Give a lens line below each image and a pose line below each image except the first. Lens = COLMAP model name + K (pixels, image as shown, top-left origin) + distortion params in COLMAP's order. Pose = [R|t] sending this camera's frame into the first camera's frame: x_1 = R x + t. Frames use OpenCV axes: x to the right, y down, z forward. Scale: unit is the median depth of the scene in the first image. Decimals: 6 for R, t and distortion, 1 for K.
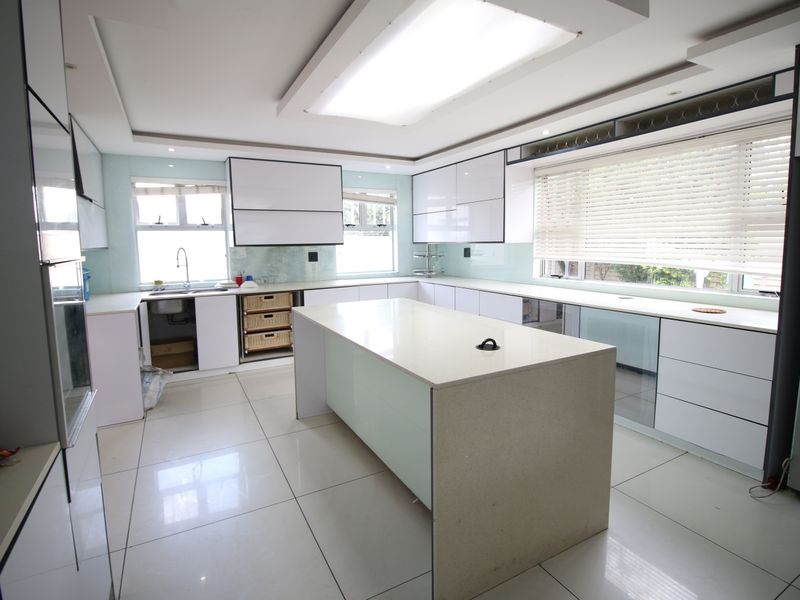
lens RADIAL K [[420.5, 0, 397.9], [0, 420.5, 297.0], [0, 0, 1]] dist [-0.015210, -0.004127]
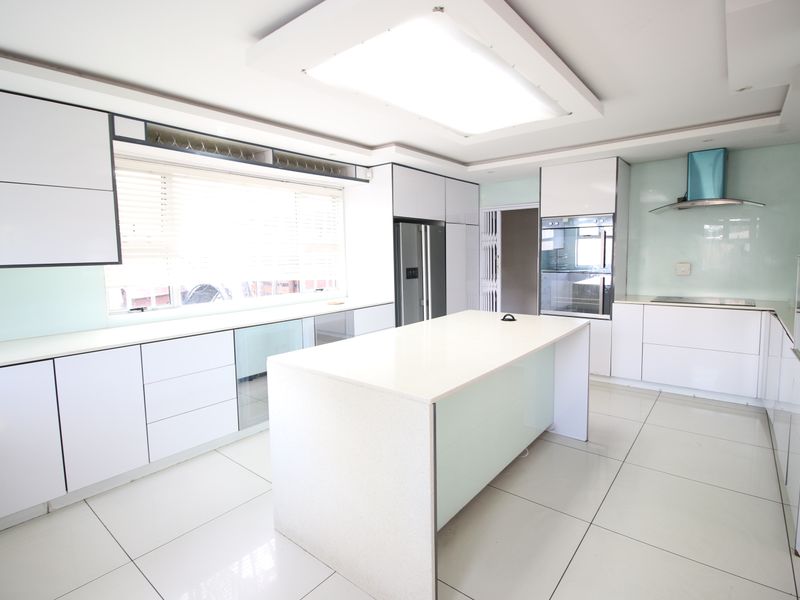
lens RADIAL K [[420.5, 0, 398.7], [0, 420.5, 299.4], [0, 0, 1]] dist [-0.015210, -0.004127]
pose [[-0.372489, -0.072591, 0.925193, -0.494798], [0.143960, 0.980349, 0.134878, -0.105805], [-0.916803, 0.183432, -0.354719, 0.889307]]
